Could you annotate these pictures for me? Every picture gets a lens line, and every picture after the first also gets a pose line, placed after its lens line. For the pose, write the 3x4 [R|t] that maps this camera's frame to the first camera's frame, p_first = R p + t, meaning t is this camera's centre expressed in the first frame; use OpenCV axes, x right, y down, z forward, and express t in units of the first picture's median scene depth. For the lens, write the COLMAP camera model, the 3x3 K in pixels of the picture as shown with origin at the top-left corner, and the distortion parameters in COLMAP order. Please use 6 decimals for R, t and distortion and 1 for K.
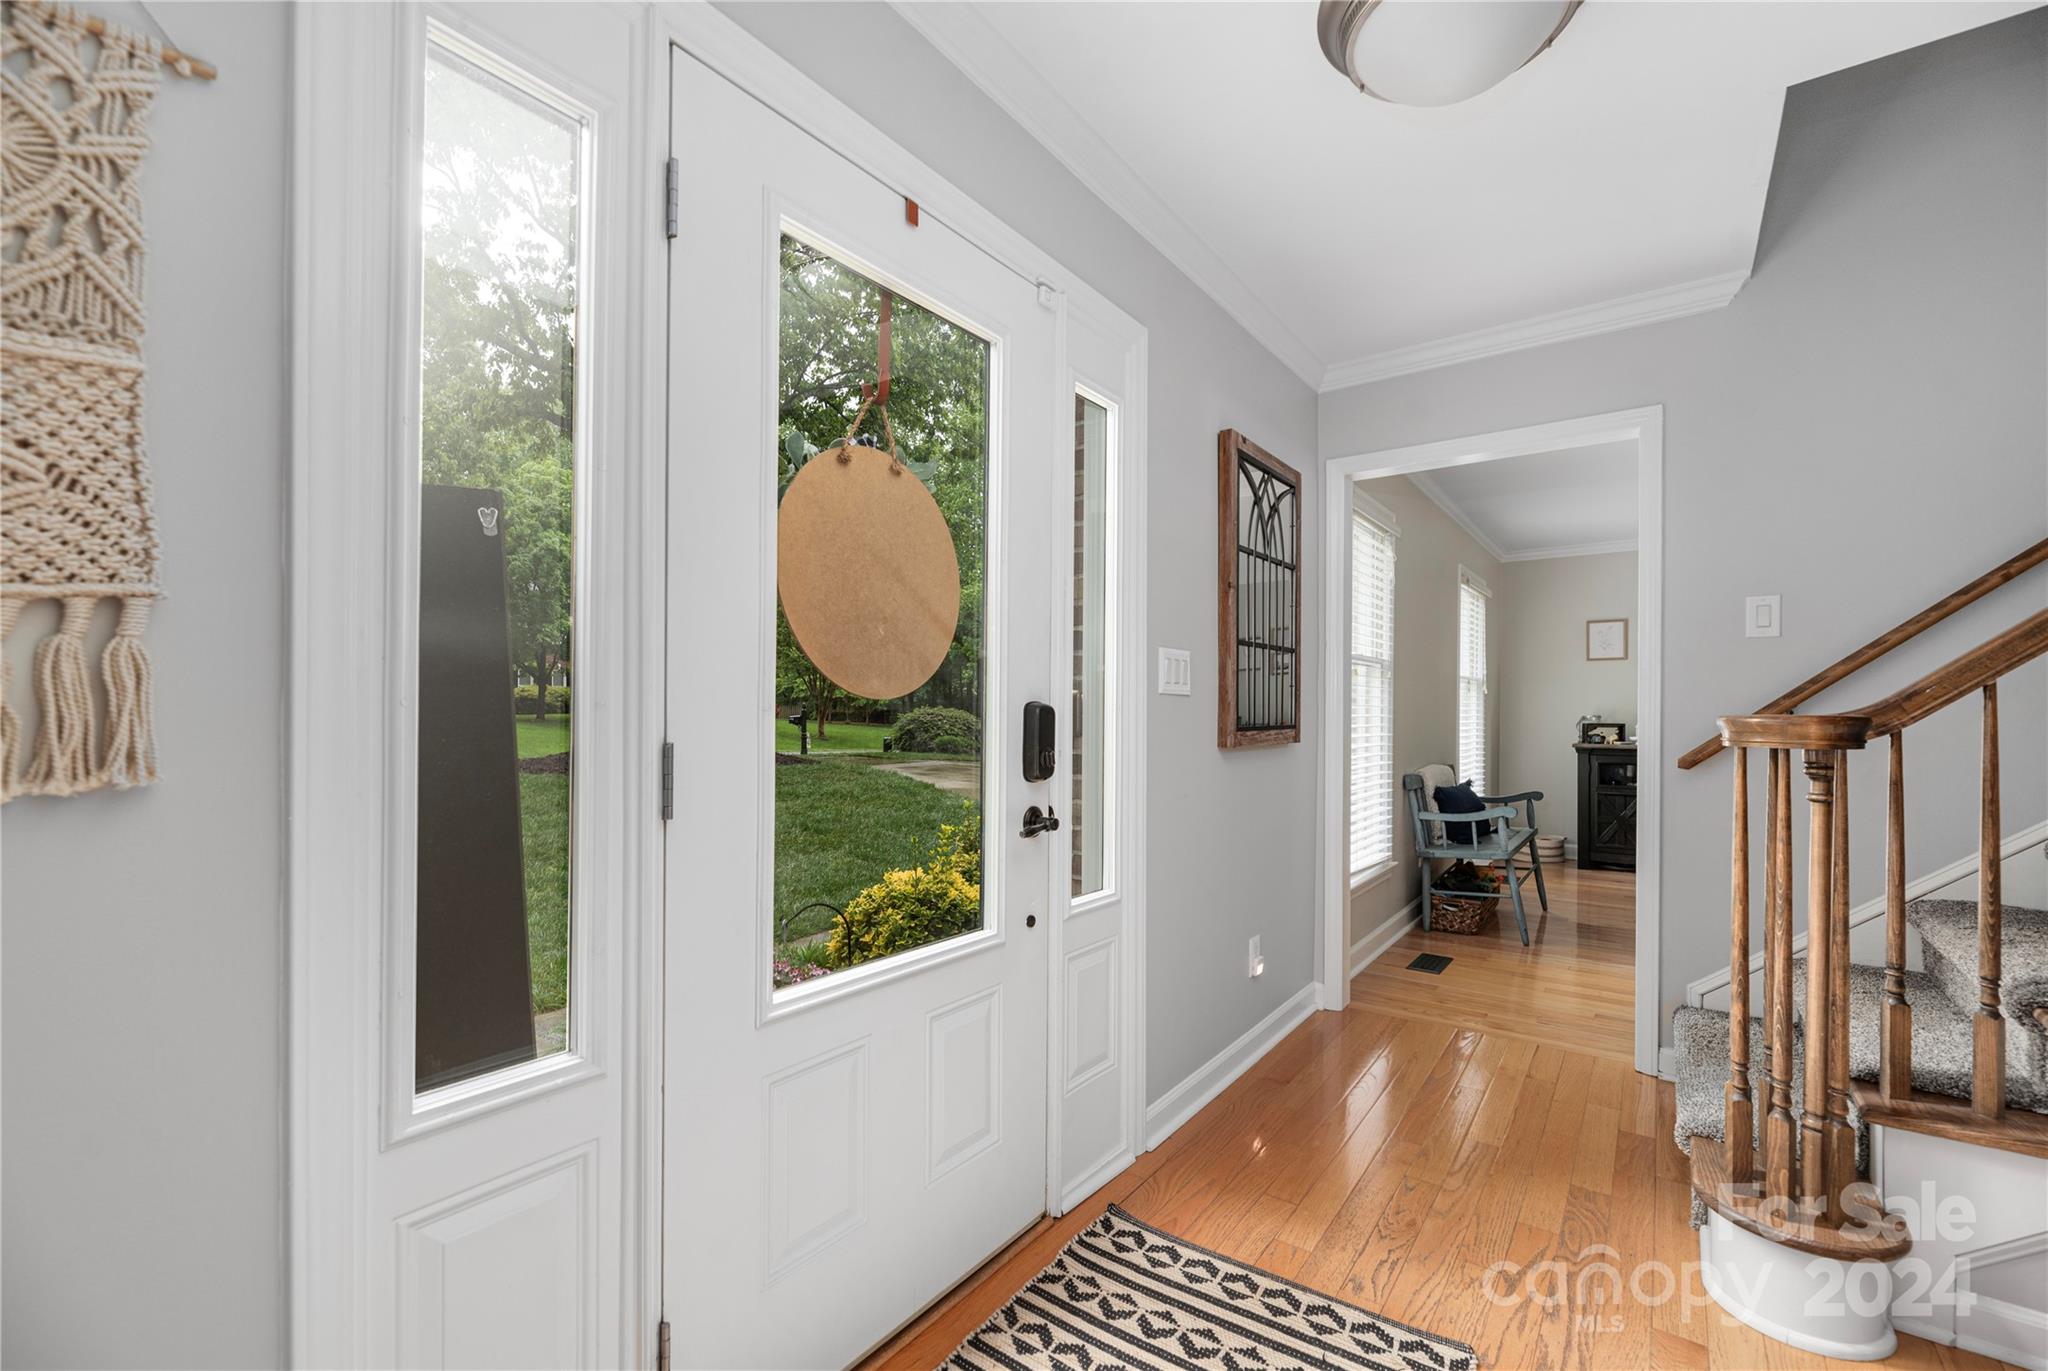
lens RADIAL K [[873.4, 0, 1035.3], [0, 873.4, 717.0], [0, 0, 1]] dist [0.000118, 0.000051]
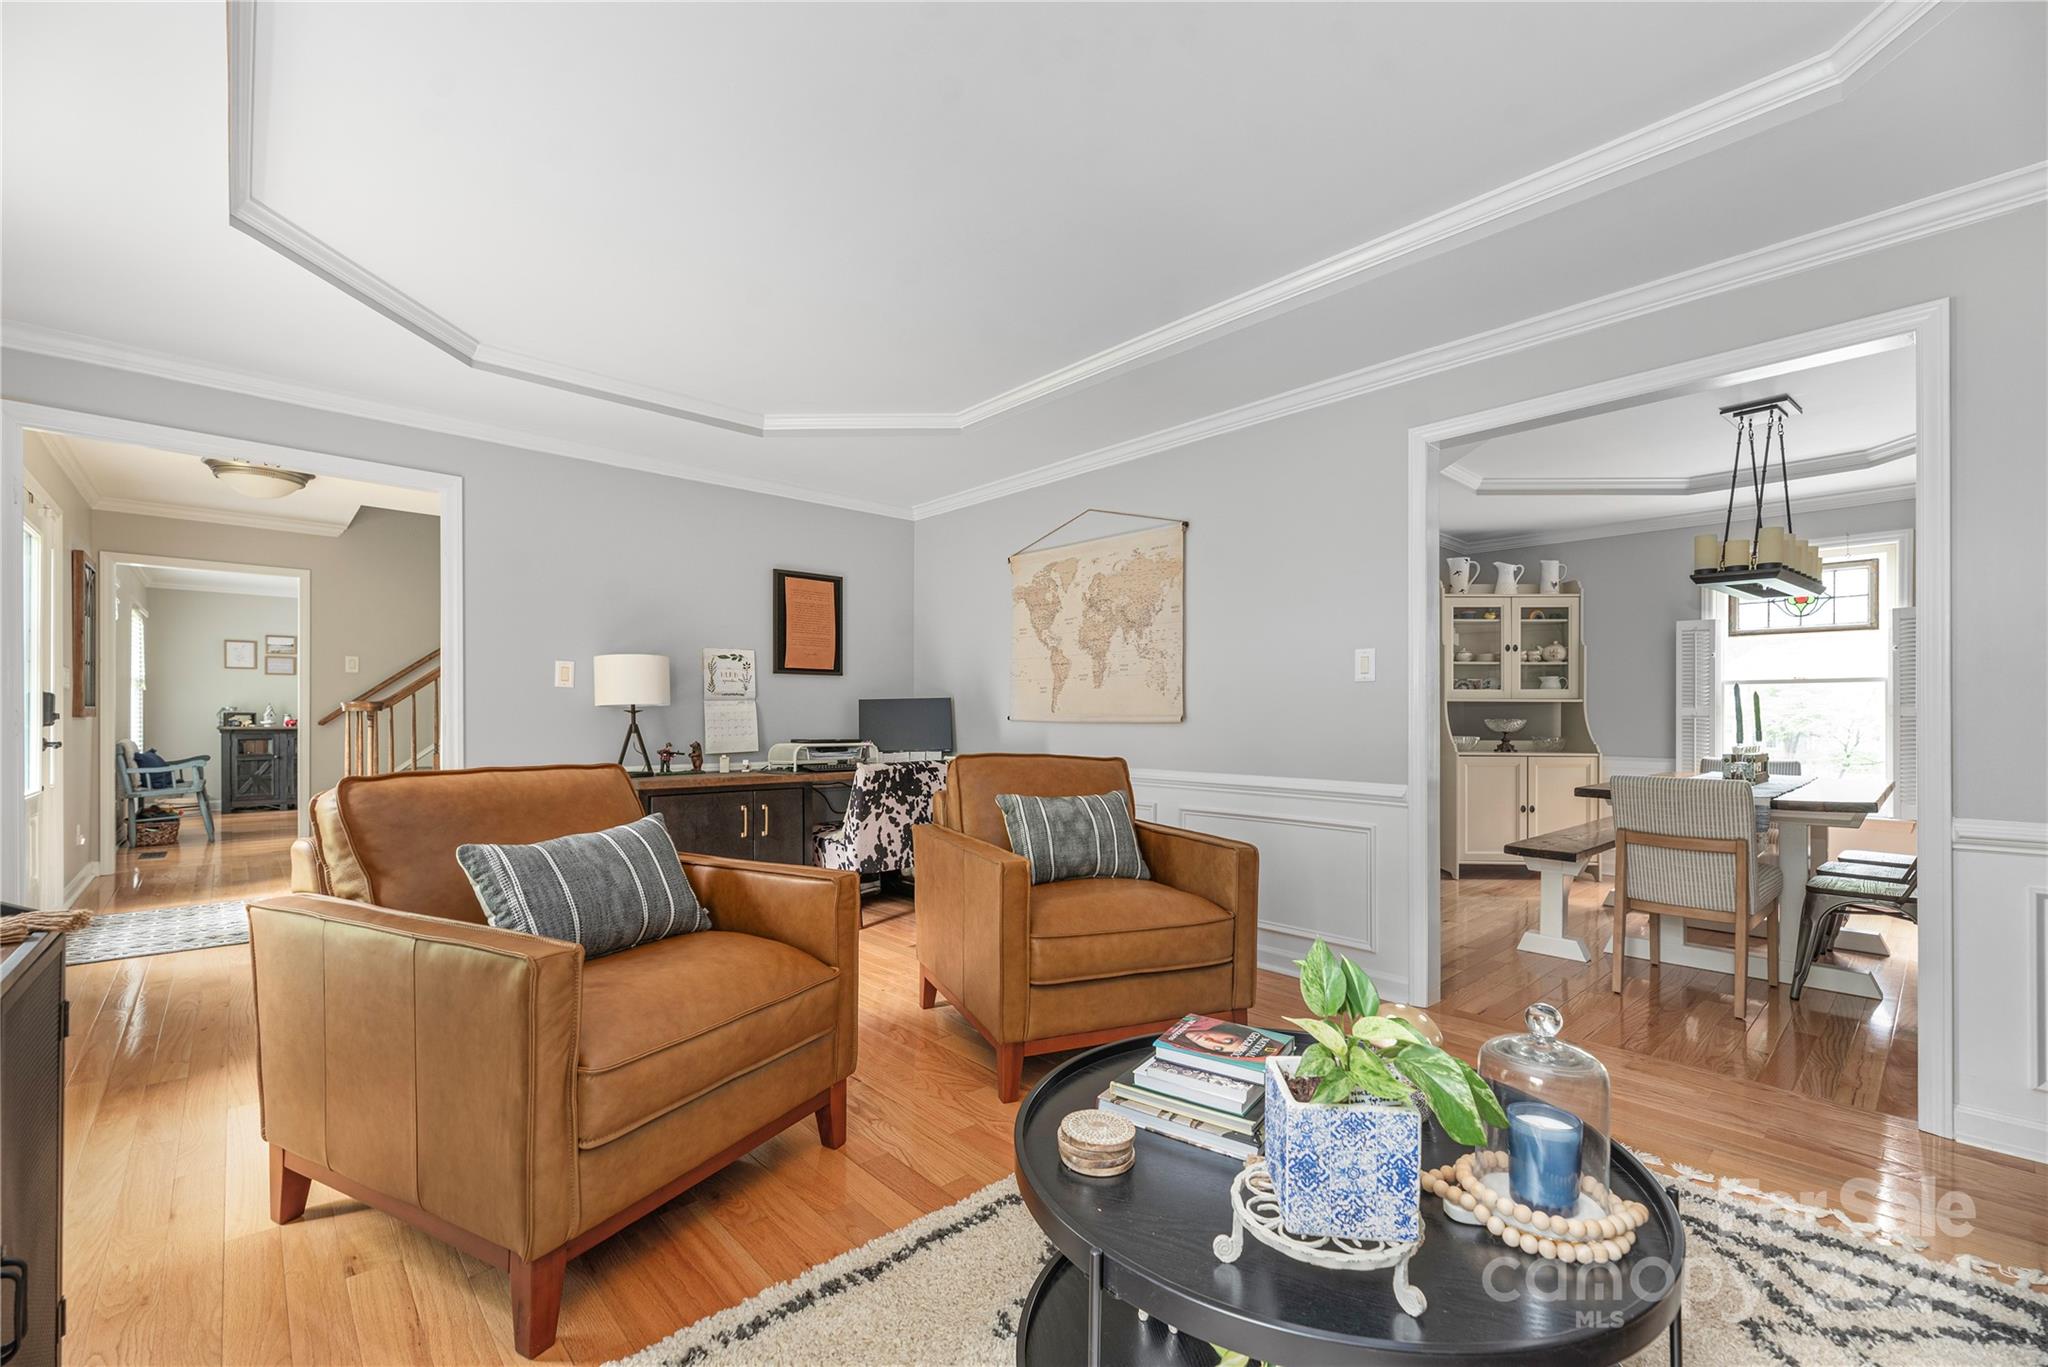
lens RADIAL K [[873.4, 0, 1035.3], [0, 873.4, 715.0], [0, 0, 1]] dist [0.000118, 0.000051]
pose [[0.201662, -0.002573, 0.979452, -0.677090], [0.004289, 0.999989, 0.001744, 0.019807], [-0.979446, 0.003849, 0.201671, -0.786466]]
